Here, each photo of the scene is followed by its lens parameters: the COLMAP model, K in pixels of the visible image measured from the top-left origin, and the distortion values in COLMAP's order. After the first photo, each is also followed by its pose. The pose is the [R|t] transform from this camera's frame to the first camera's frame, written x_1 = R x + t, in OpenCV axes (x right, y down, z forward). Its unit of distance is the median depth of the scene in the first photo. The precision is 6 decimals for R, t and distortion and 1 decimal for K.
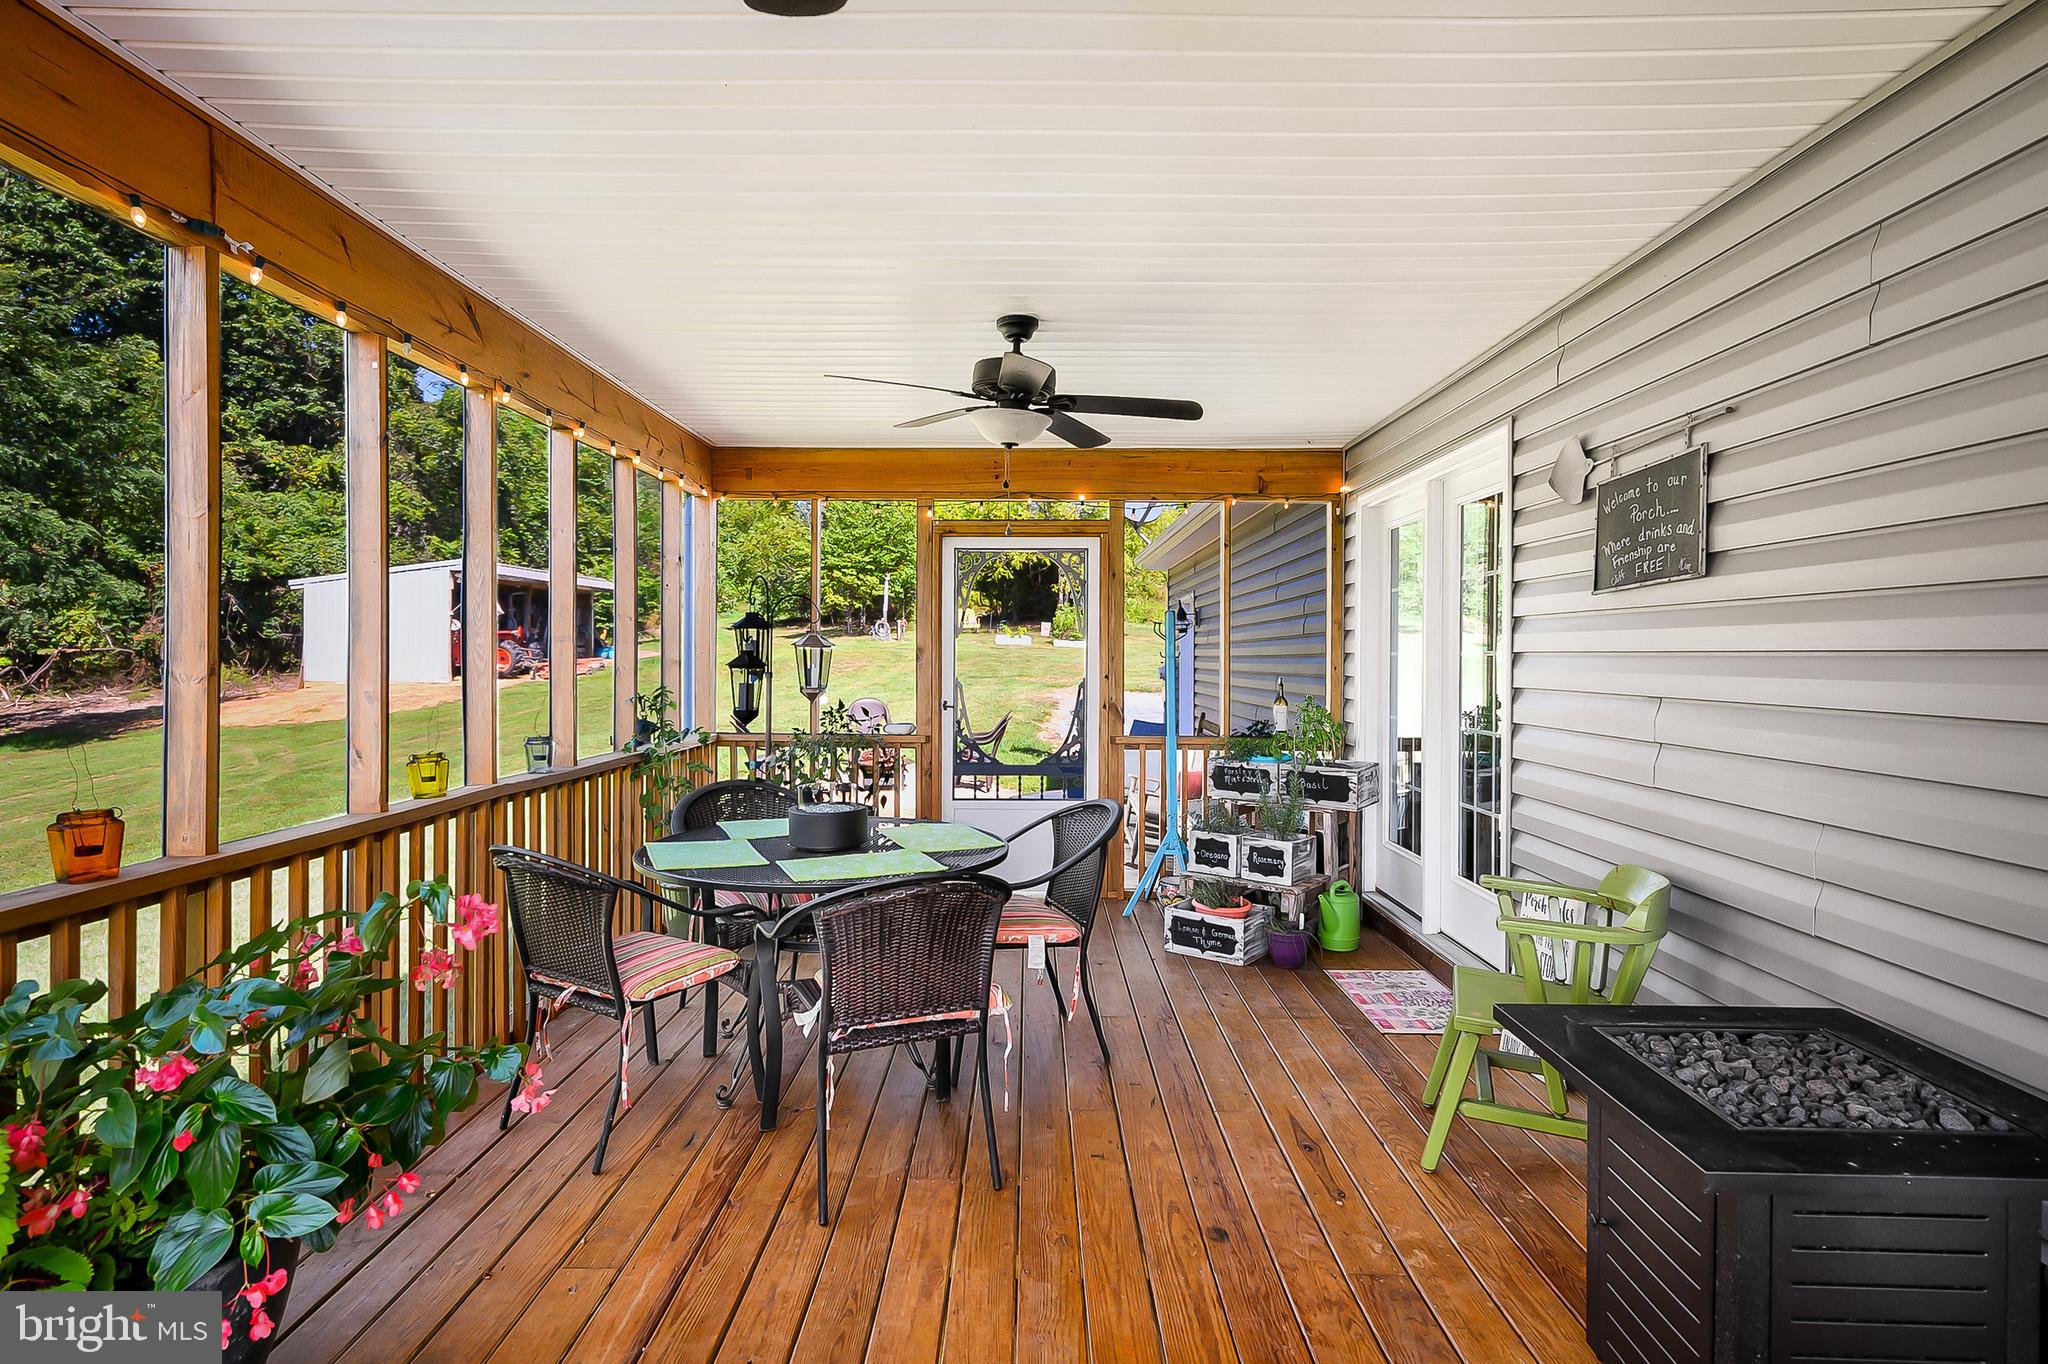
lens RADIAL K [[1012.7, 0, 1021.4], [0, 1012.7, 667.6], [0, 0, 1]] dist [0.000159, -0.000049]
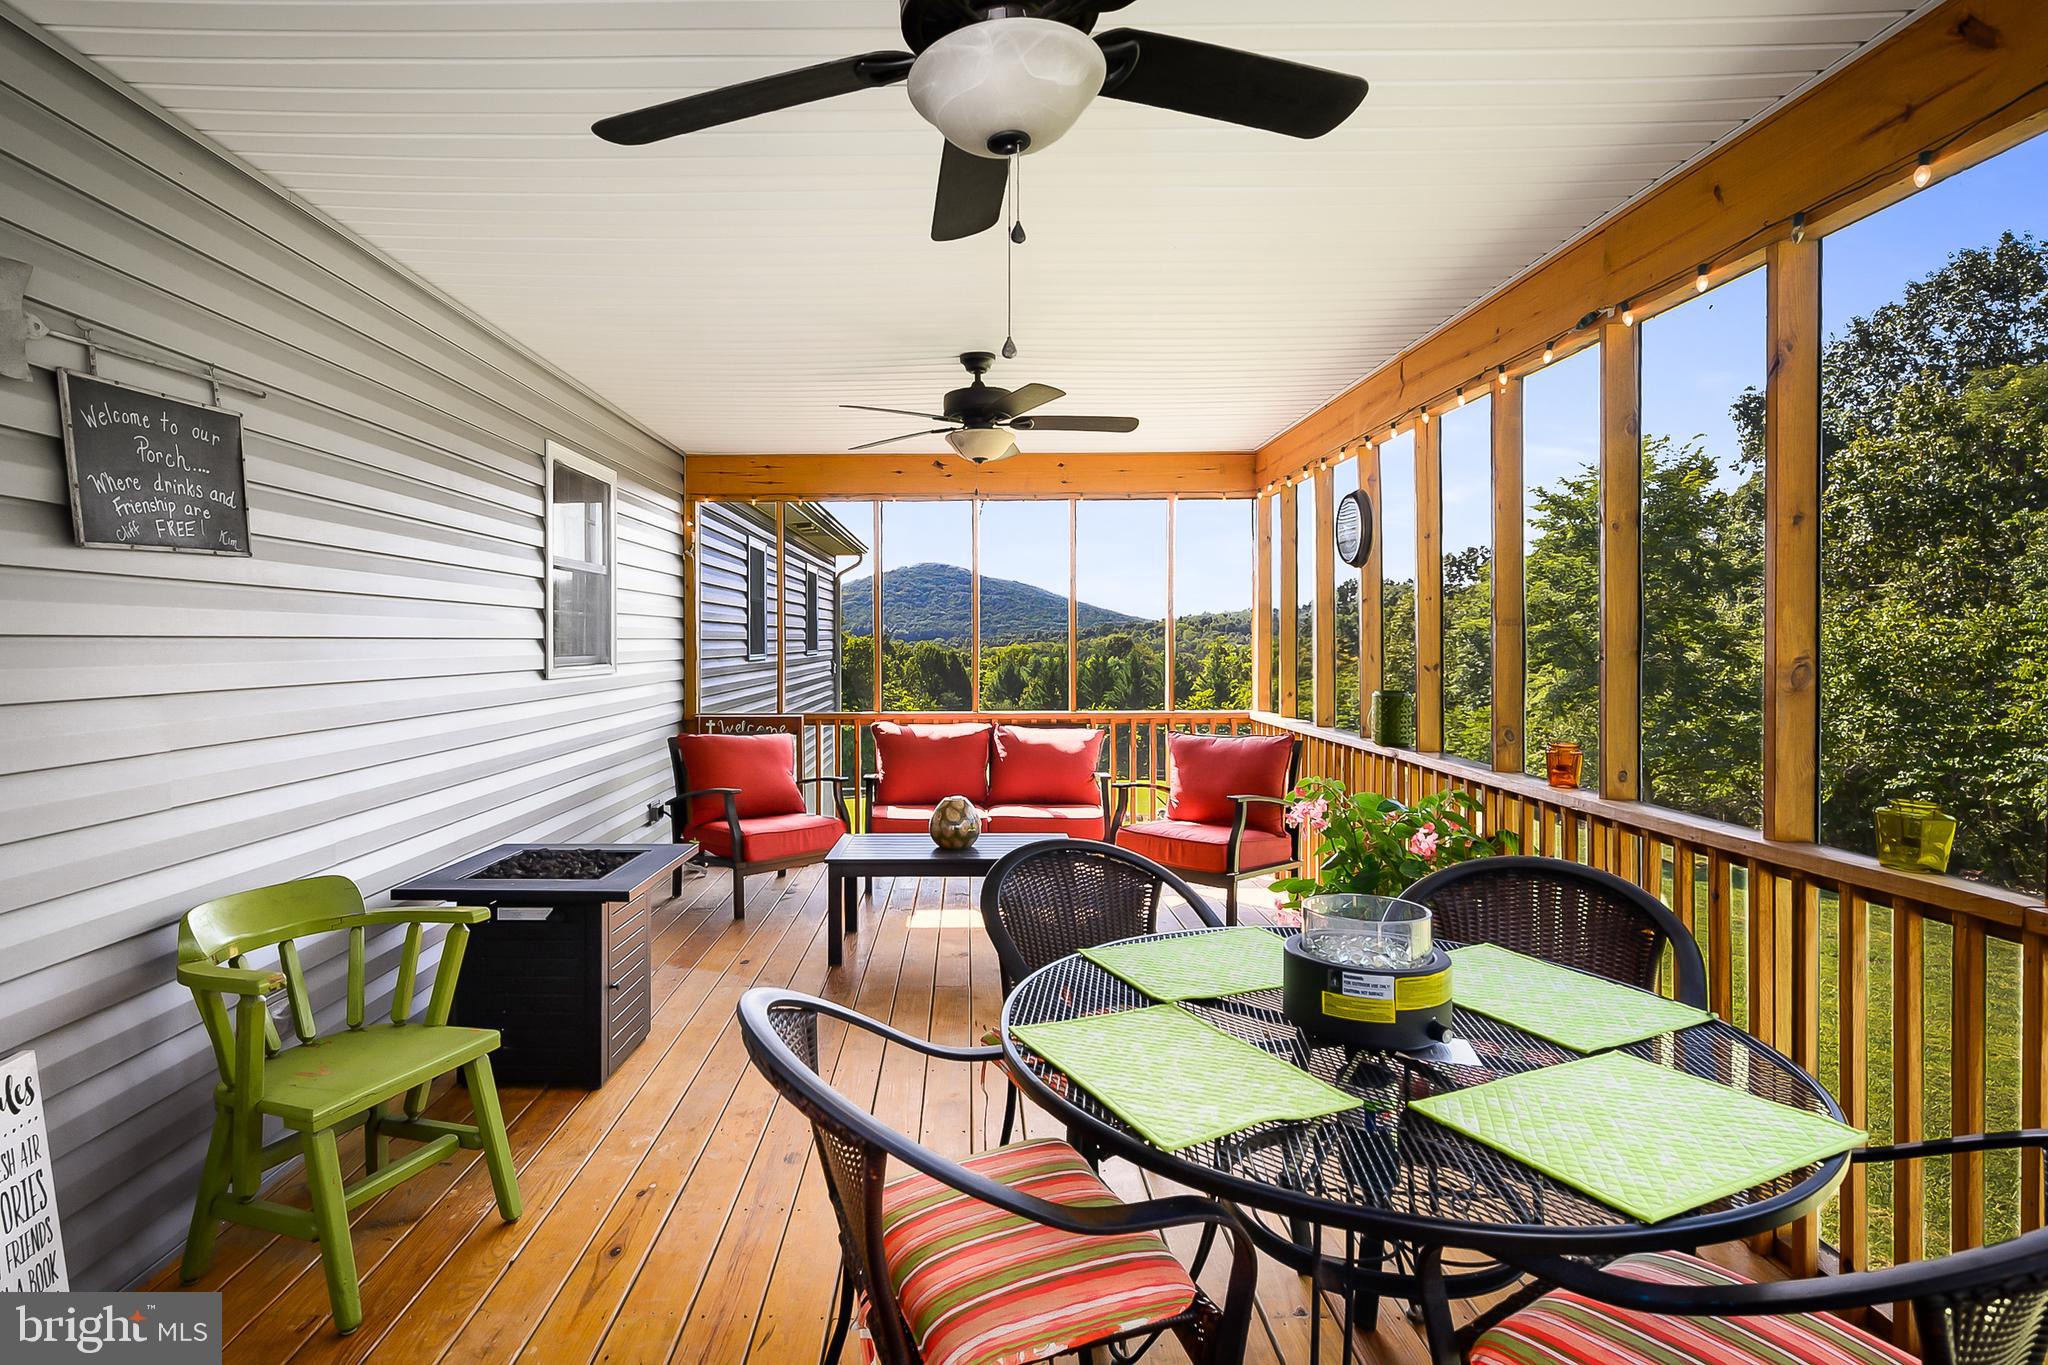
lens RADIAL K [[1031.5, 0, 1020.5], [0, 1031.5, 624.5], [0, 0, 1]] dist [0.000687, -0.000155]
pose [[-0.998251, -0.001795, -0.059099, 0.013403], [-0.001767, 0.999998, -0.000529, -0.026222], [0.059100, -0.000423, -0.998252, 1.849126]]
